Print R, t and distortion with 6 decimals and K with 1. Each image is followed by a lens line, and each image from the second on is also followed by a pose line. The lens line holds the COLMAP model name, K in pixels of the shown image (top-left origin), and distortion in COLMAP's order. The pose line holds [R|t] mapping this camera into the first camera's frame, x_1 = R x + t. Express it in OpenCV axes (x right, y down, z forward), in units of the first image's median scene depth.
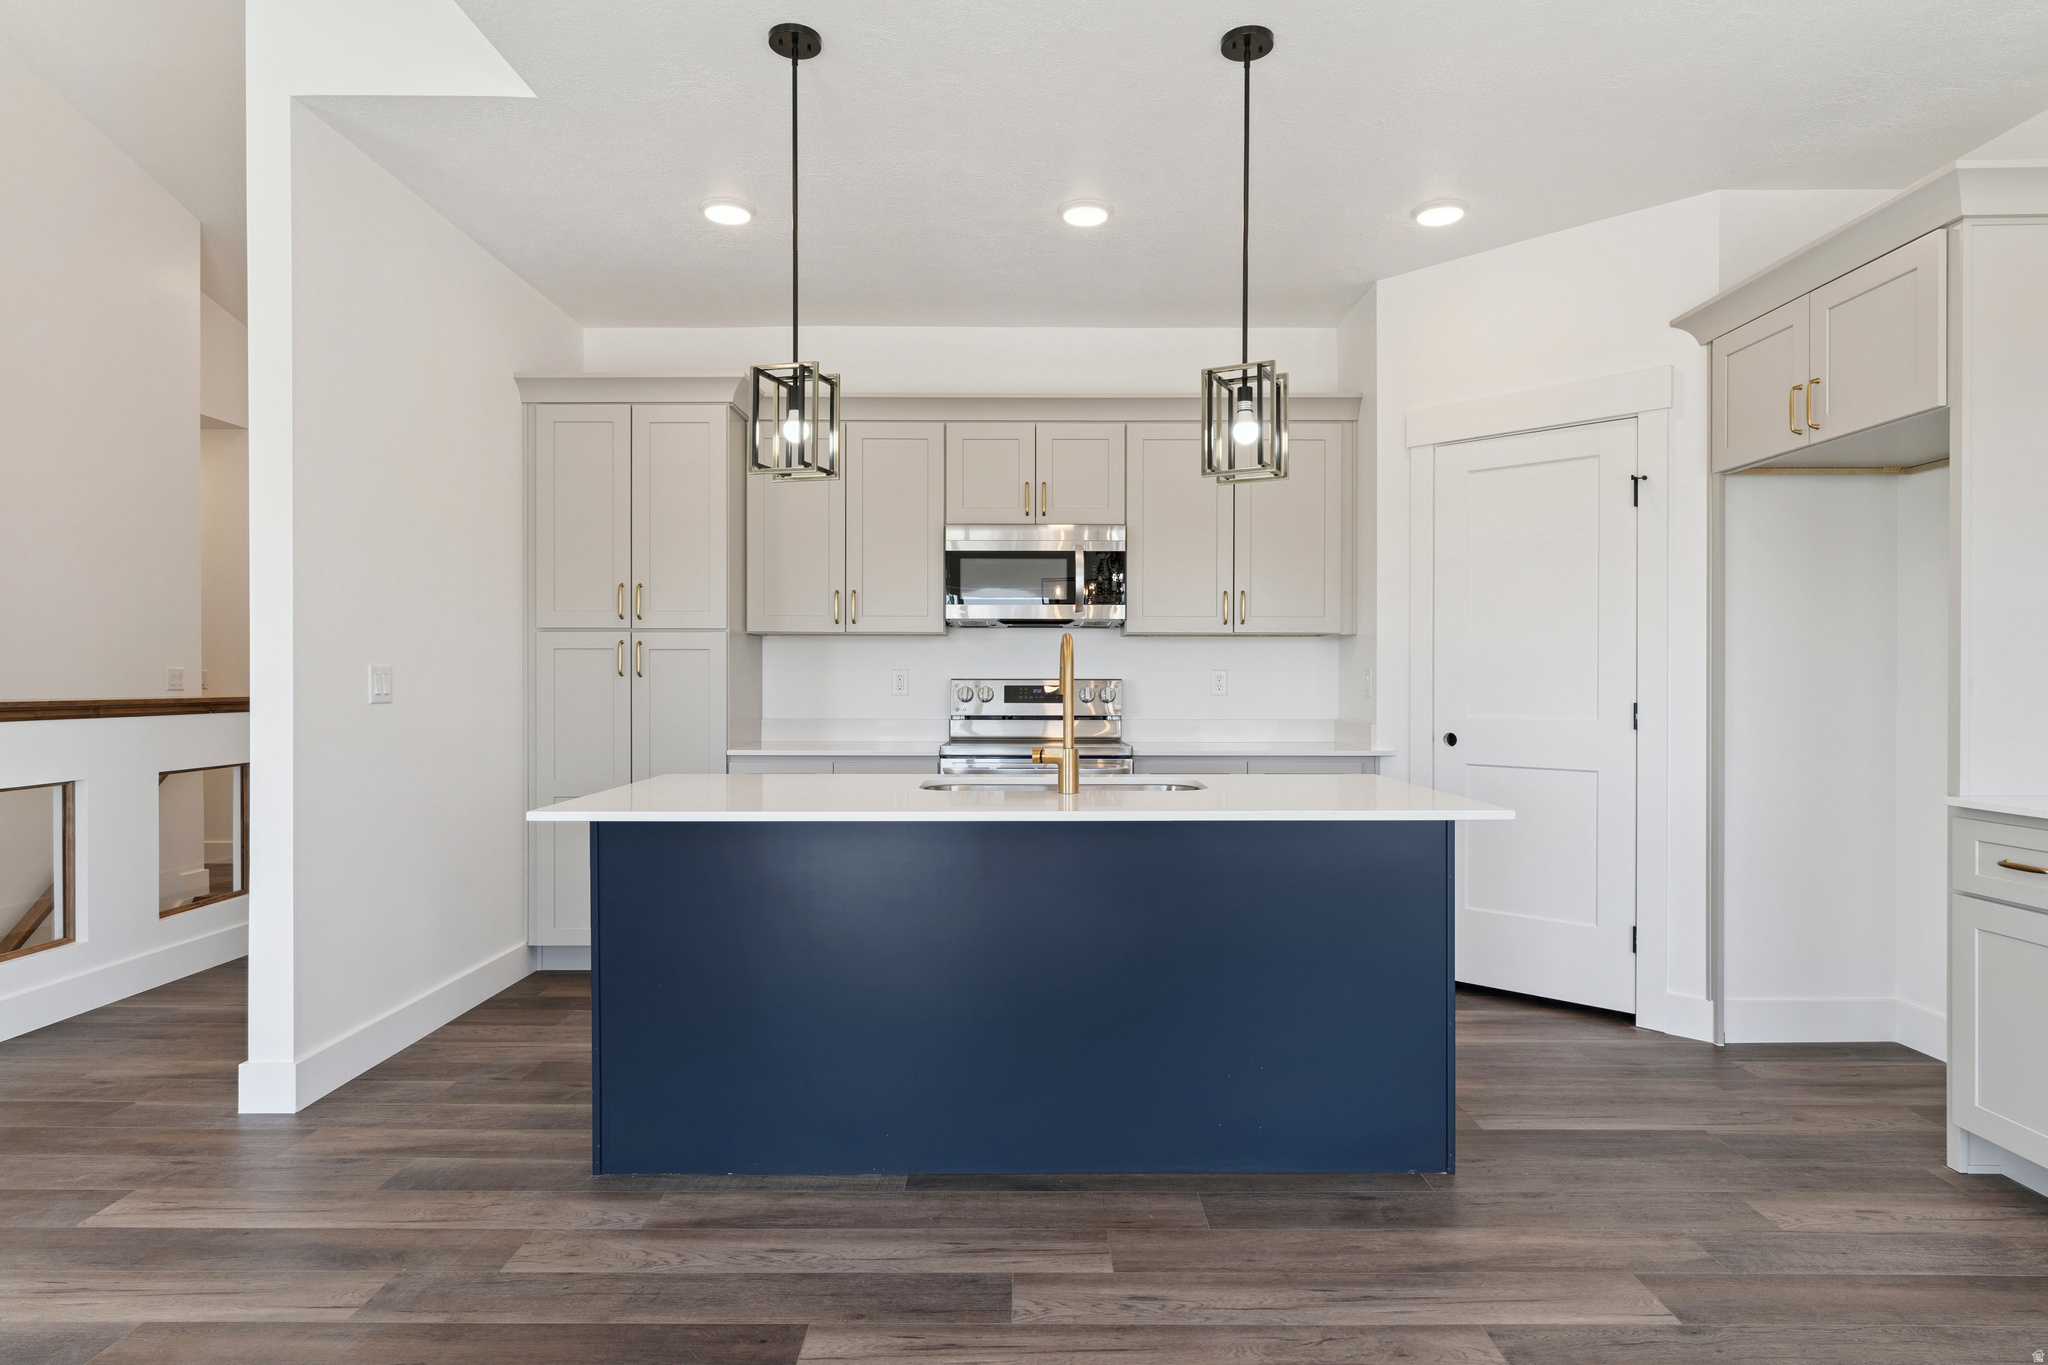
lens RADIAL K [[1140.3, 0, 1024.0], [0, 1140.3, 682.5], [0, 0, 1]] dist [-0.001746, 0.001228]
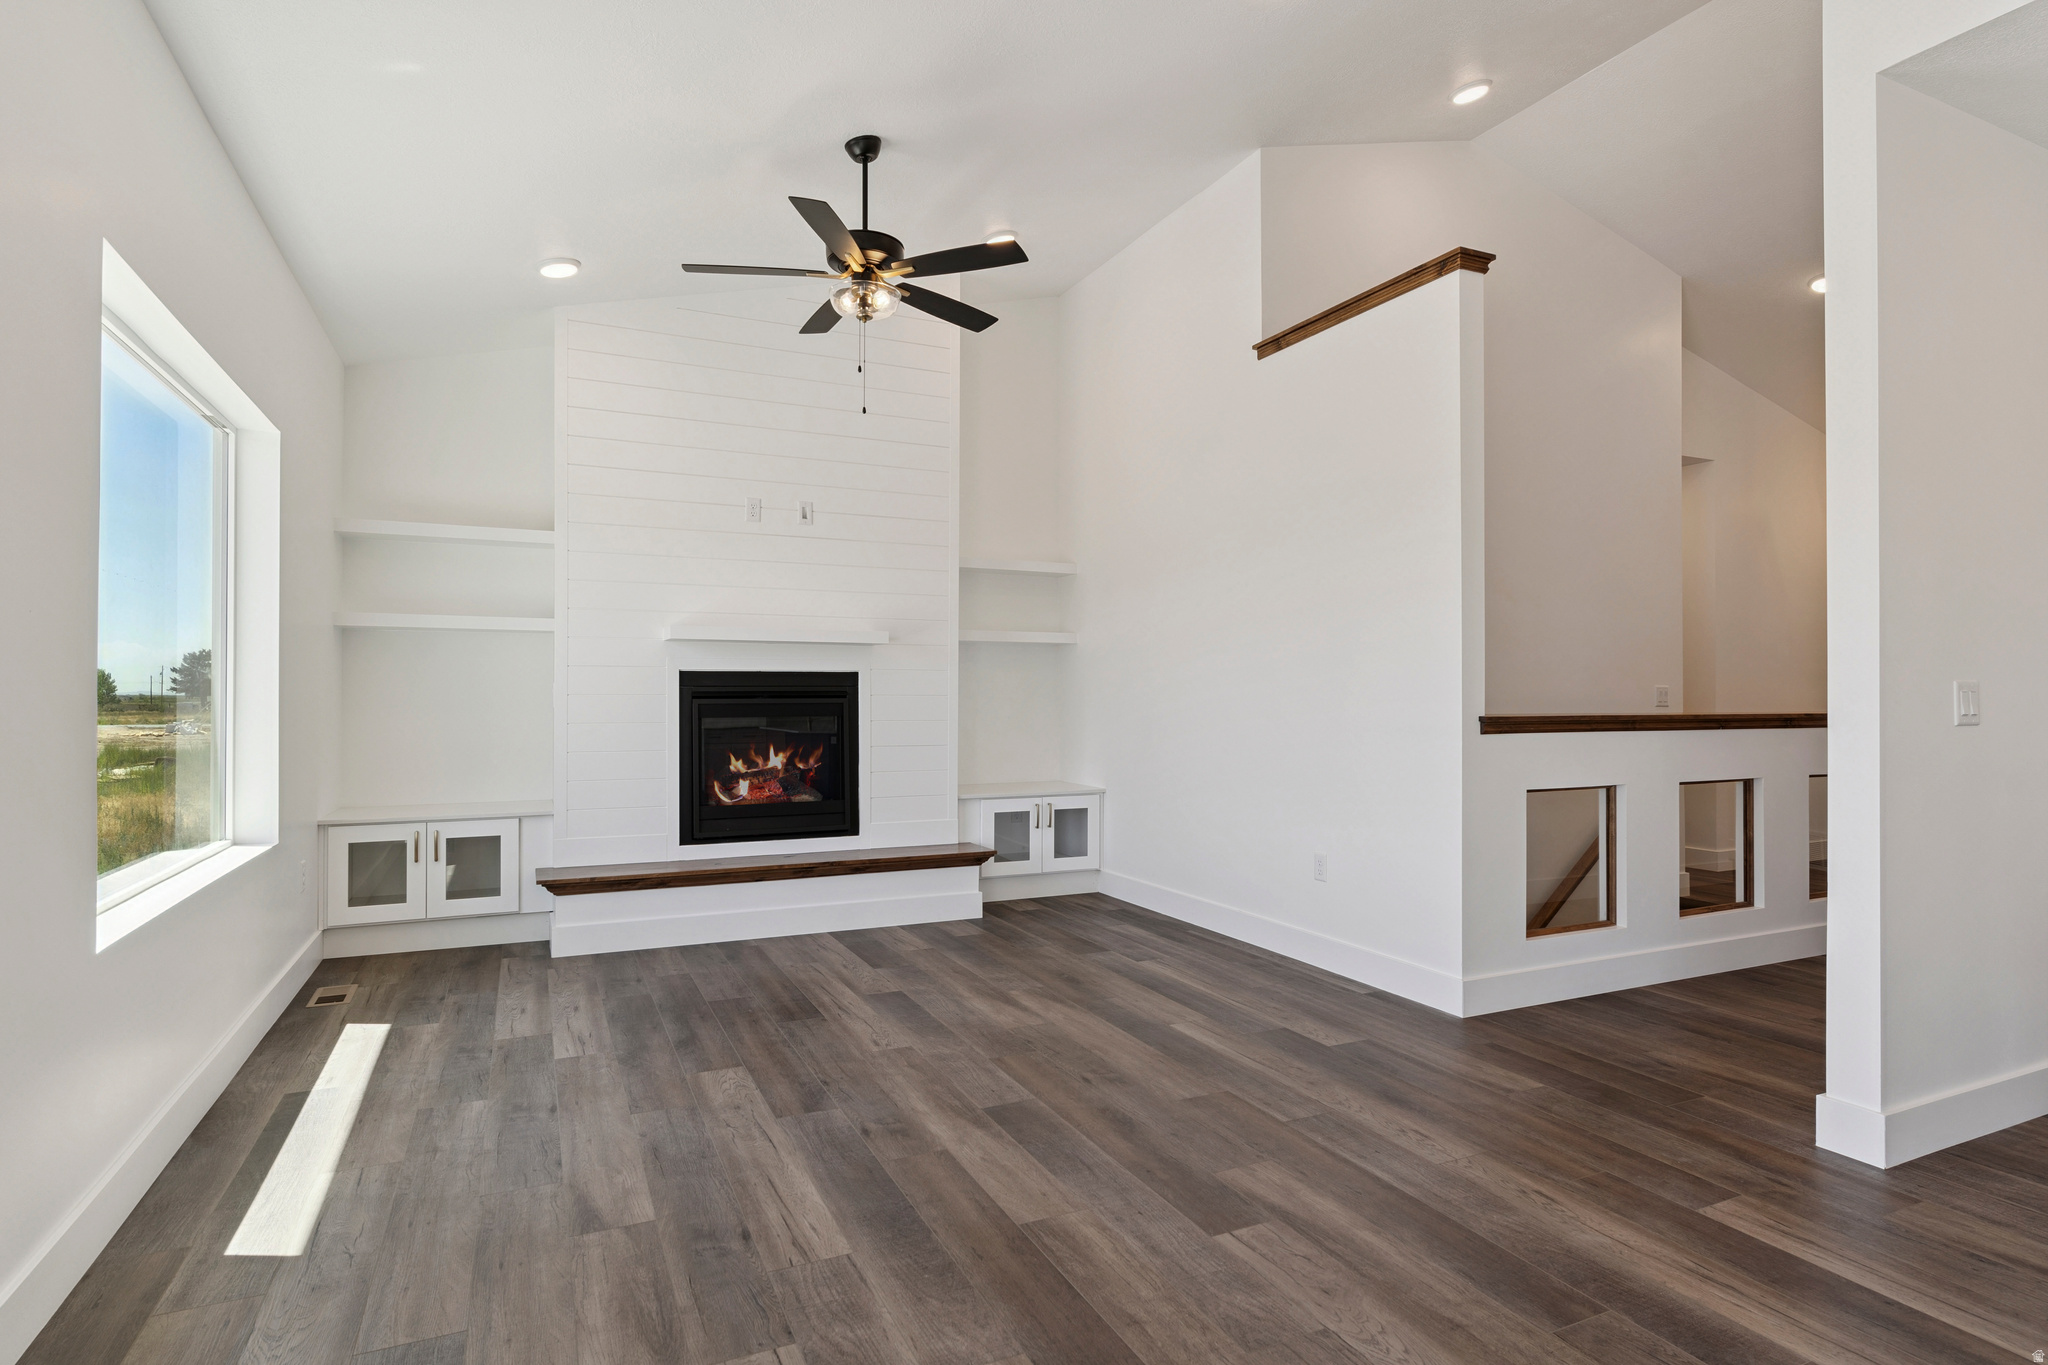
lens RADIAL K [[1059.7, 0, 1024.0], [0, 1059.7, 682.5], [0, 0, 1]] dist [-0.002837, 0.000440]
pose [[0.428048, -0.010409, -0.903696, -0.162787], [-0.003940, 0.999903, -0.013384, -0.000988], [0.903748, 0.009289, 0.427965, 0.002712]]
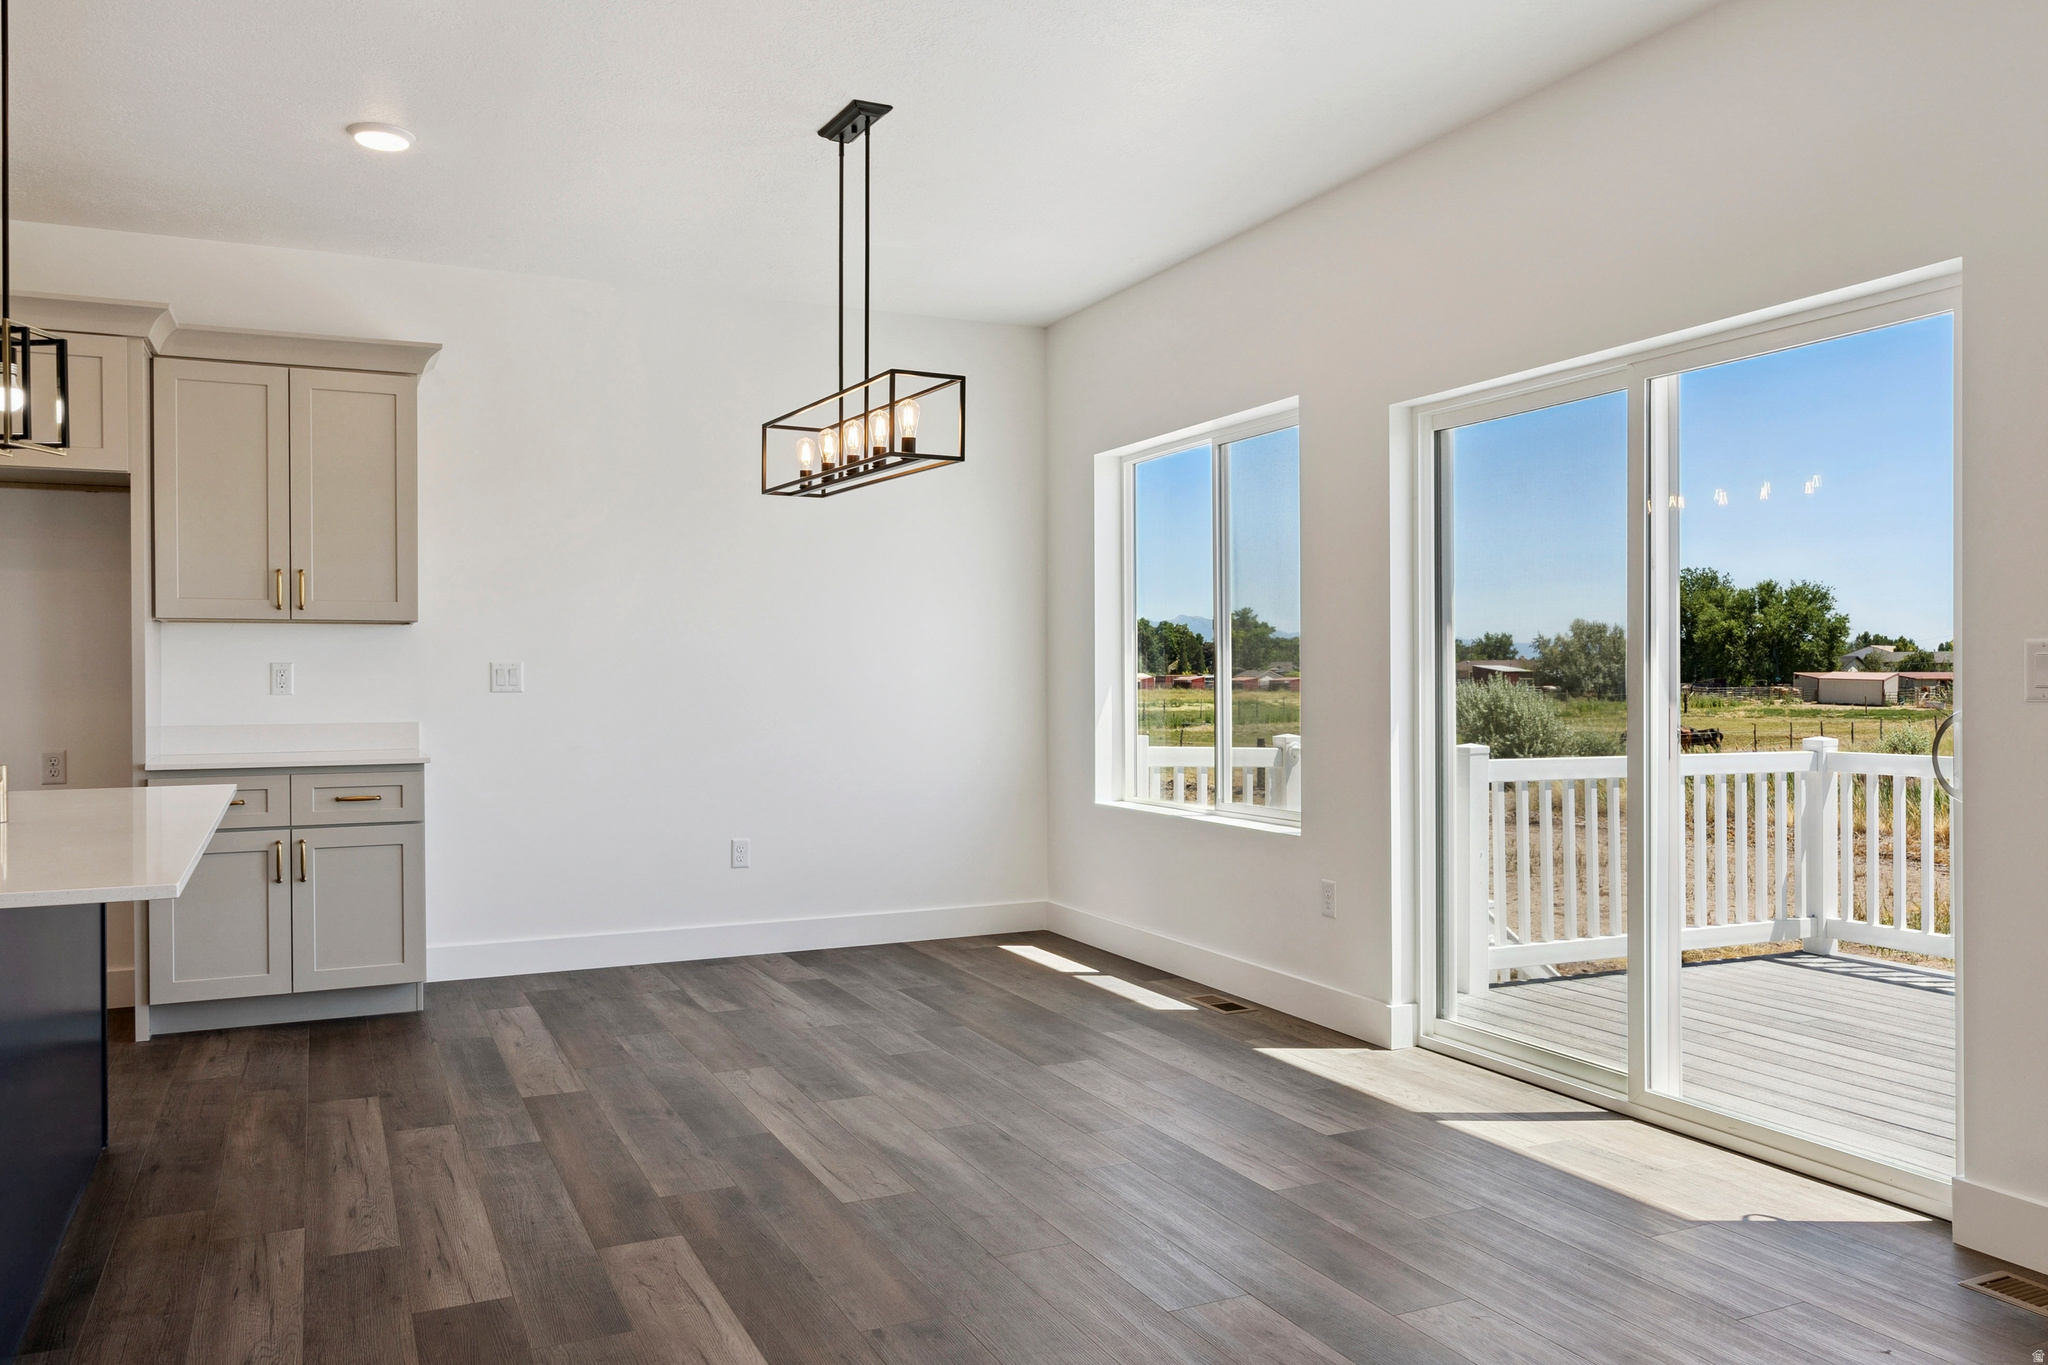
lens RADIAL K [[1514.1, 0, 1024.0], [0, 1514.1, 682.5], [0, 0, 1]] dist [0.004204, 0.005046]
pose [[-0.426605, -0.004588, 0.904426, -1.117660], [0.005000, 0.999960, 0.007431, -0.004322], [-0.904424, 0.007692, -0.426565, 0.735174]]
